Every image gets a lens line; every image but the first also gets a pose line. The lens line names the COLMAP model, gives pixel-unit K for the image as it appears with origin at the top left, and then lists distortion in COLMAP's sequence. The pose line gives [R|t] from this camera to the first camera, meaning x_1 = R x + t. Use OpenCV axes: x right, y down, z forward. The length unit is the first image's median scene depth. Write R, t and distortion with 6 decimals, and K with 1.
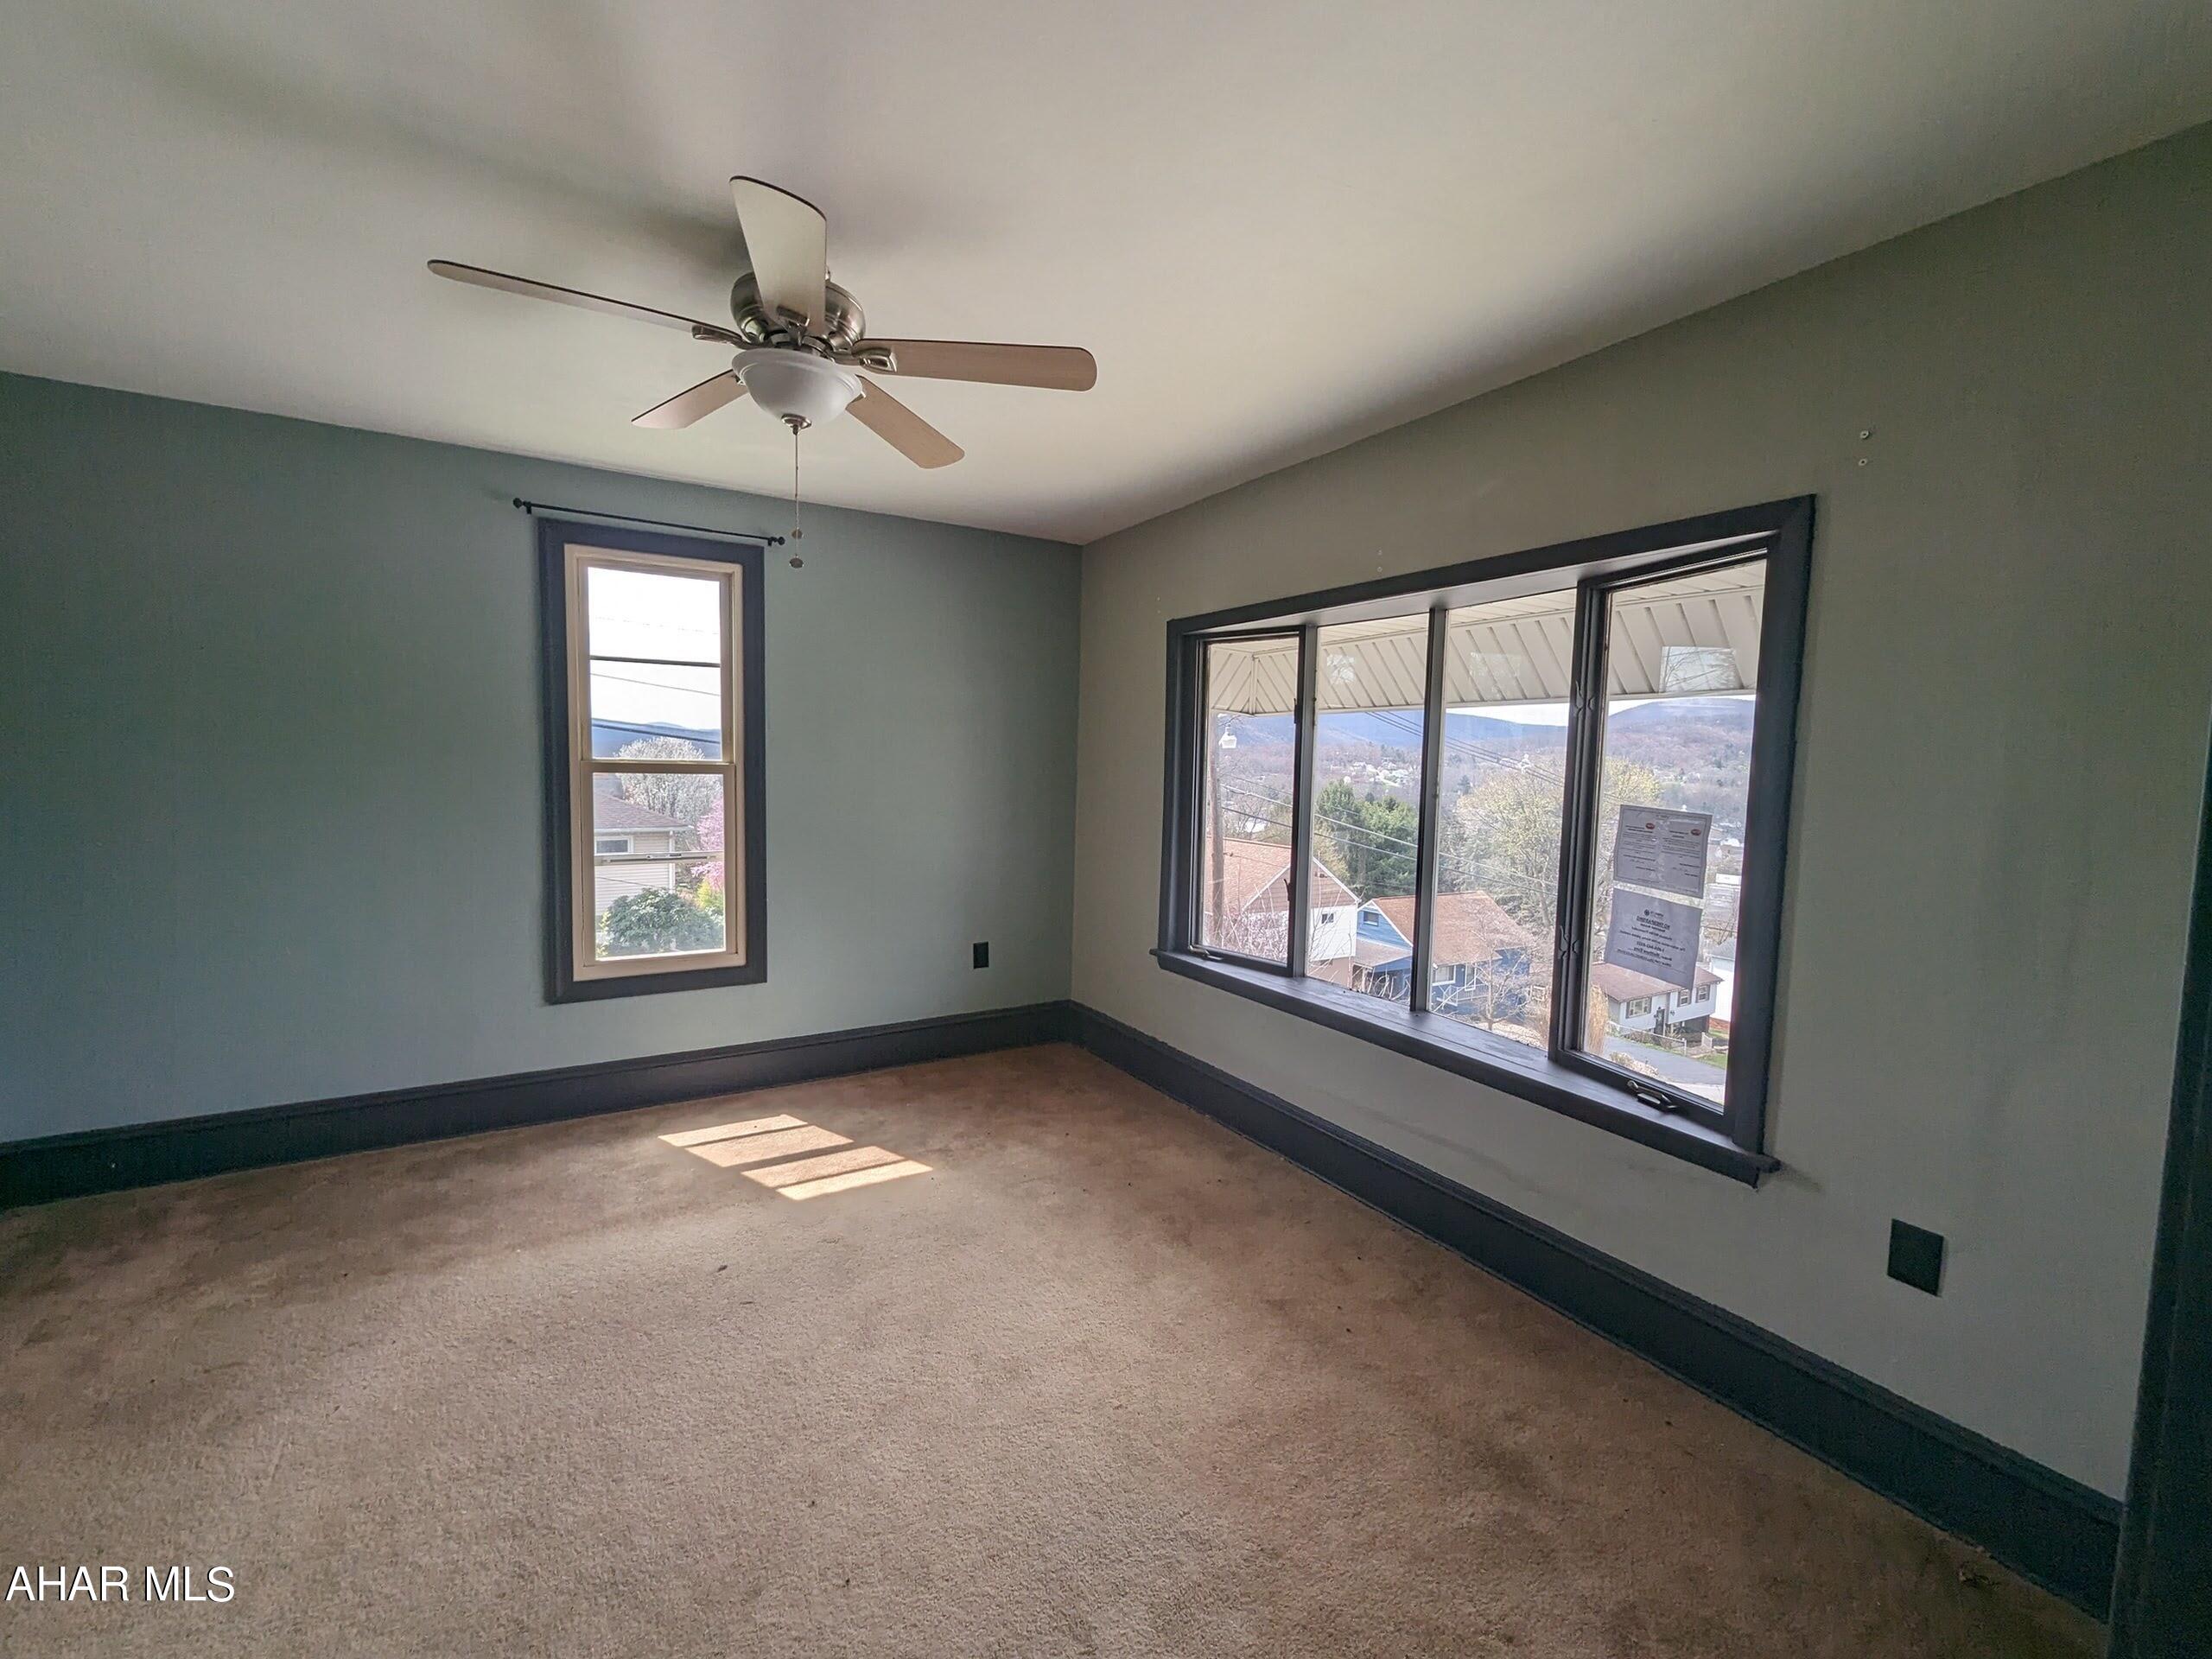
lens RADIAL K [[913.5, 0, 1104.6], [0, 913.5, 831.5], [0, 0, 1]] dist [0.003449, -0.000642]
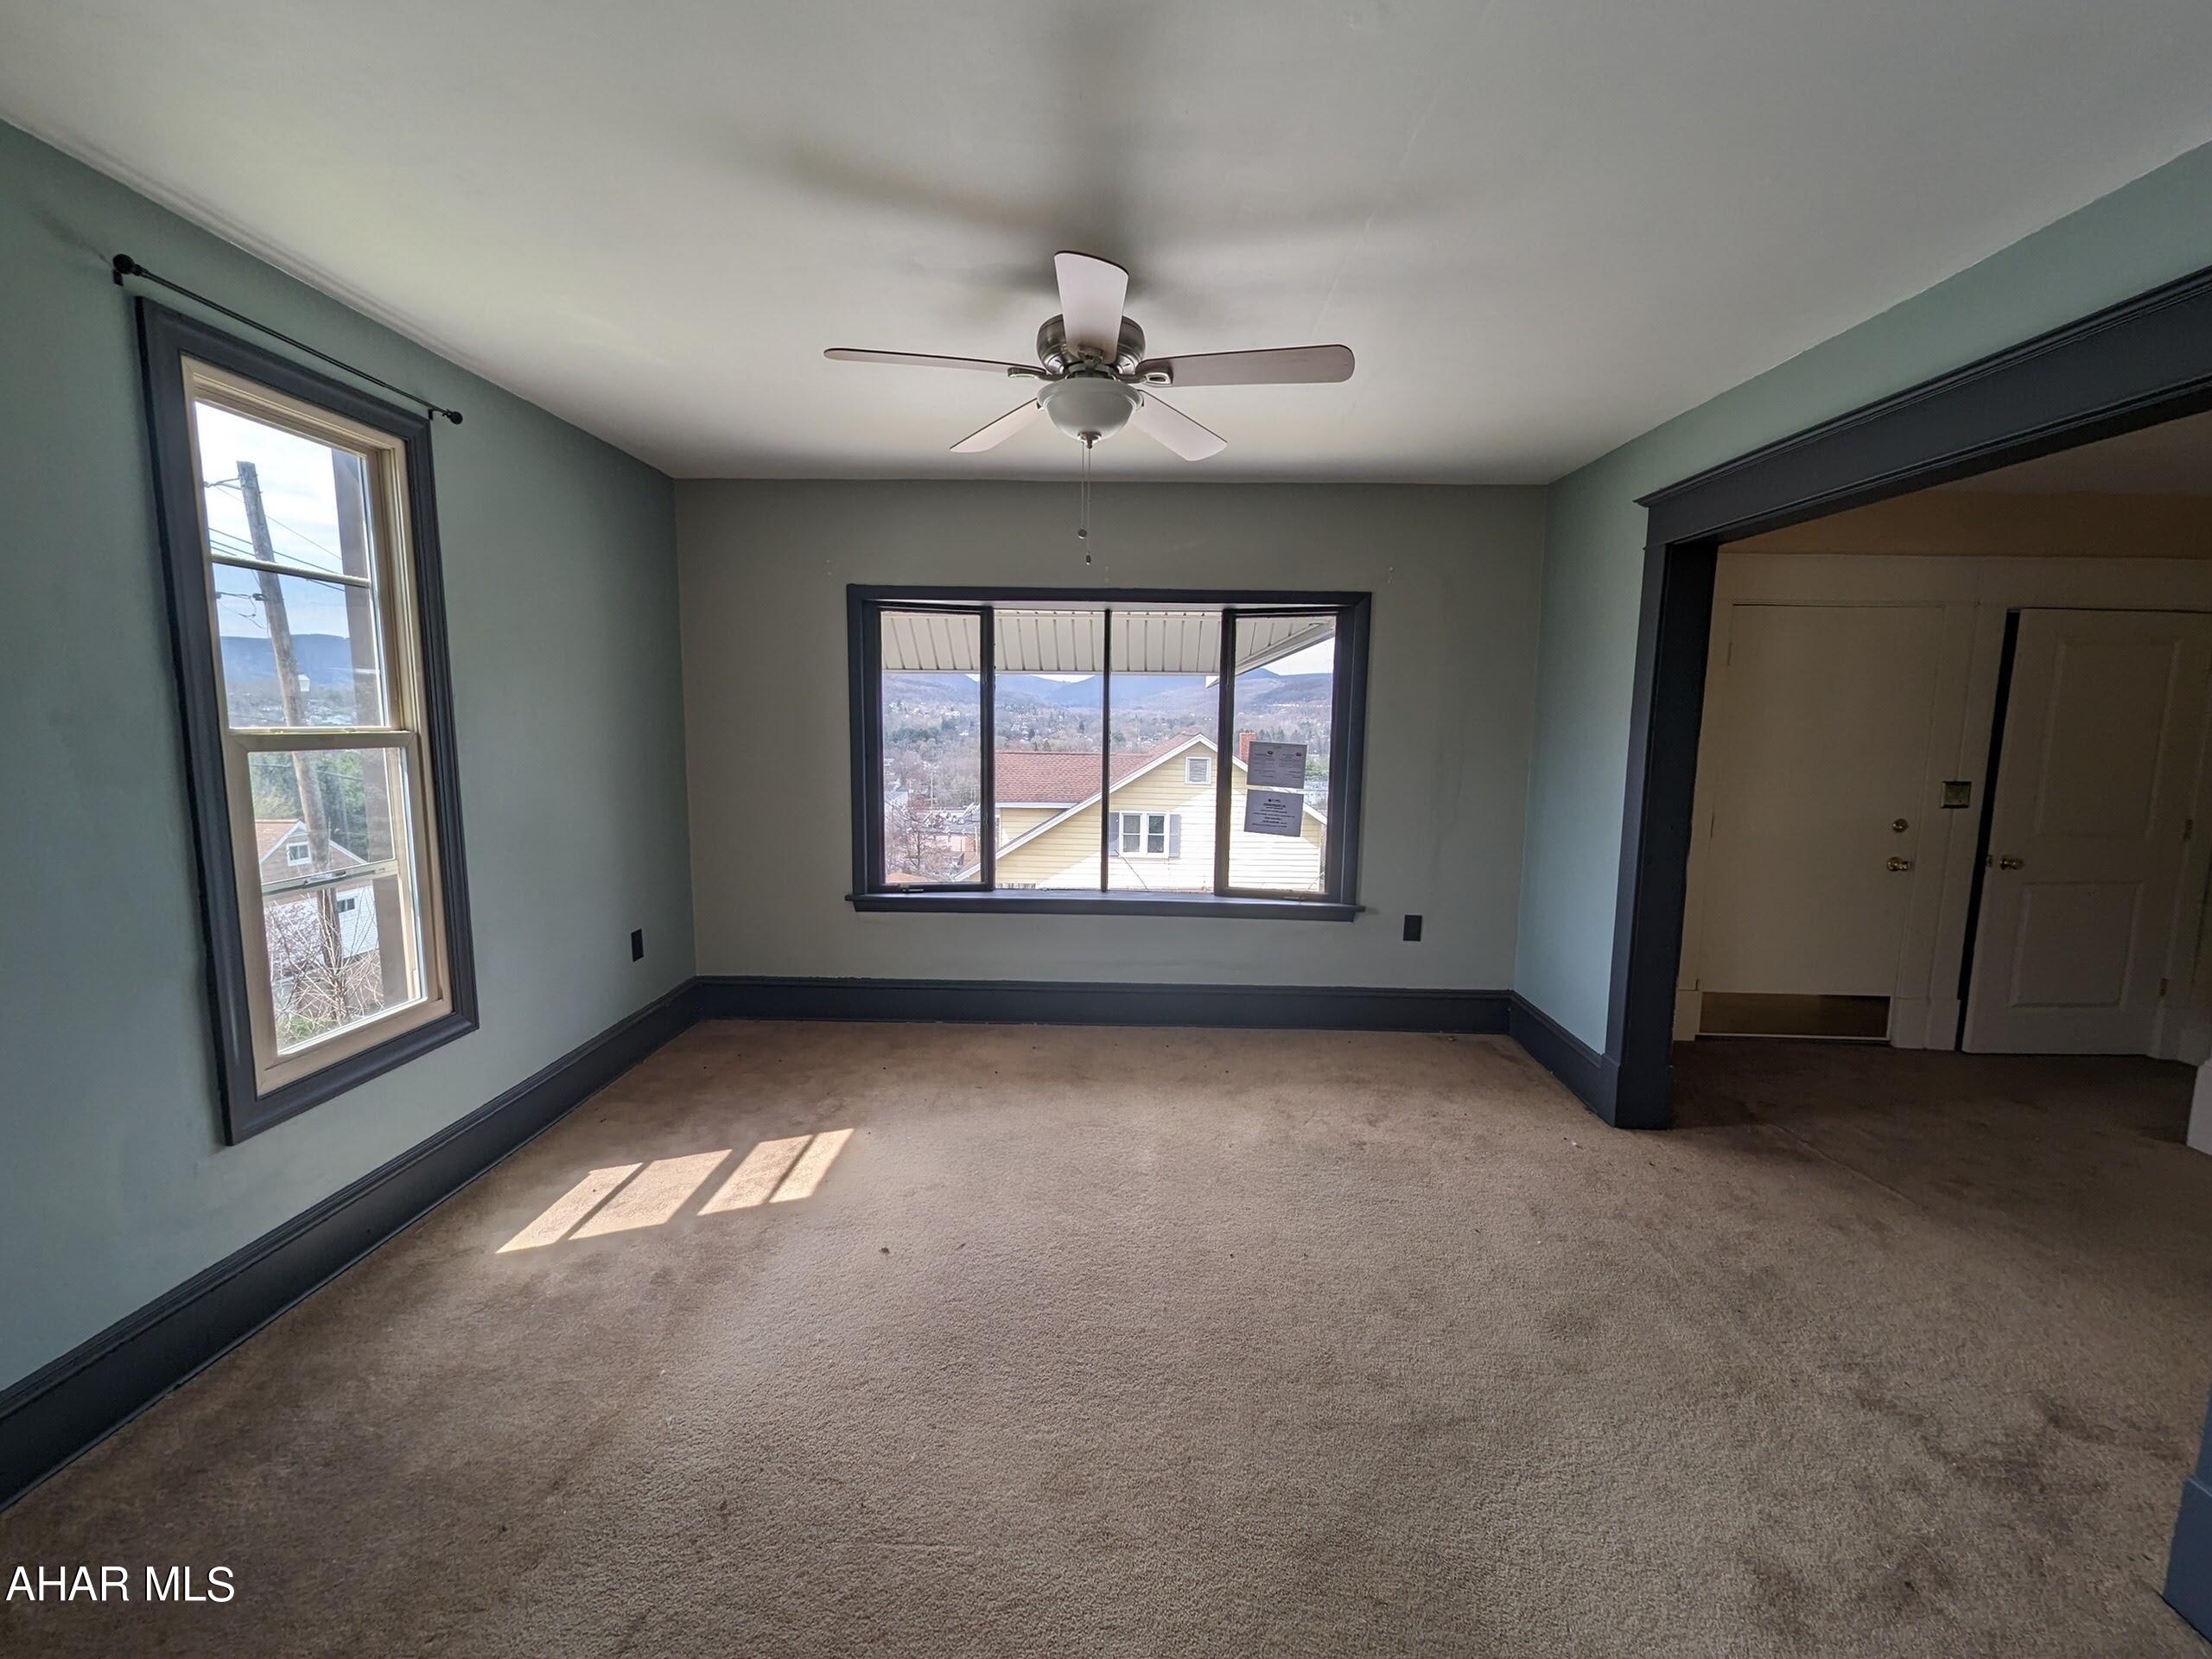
lens RADIAL K [[913.5, 0, 1109.5], [0, 913.5, 822.6], [0, 0, 1]] dist [0.003449, -0.000642]
pose [[0.541574, -0.109944, 0.833433, -0.803472], [0.065449, 0.993916, 0.088584, -0.035910], [-0.838101, 0.006573, 0.545475, 0.202439]]
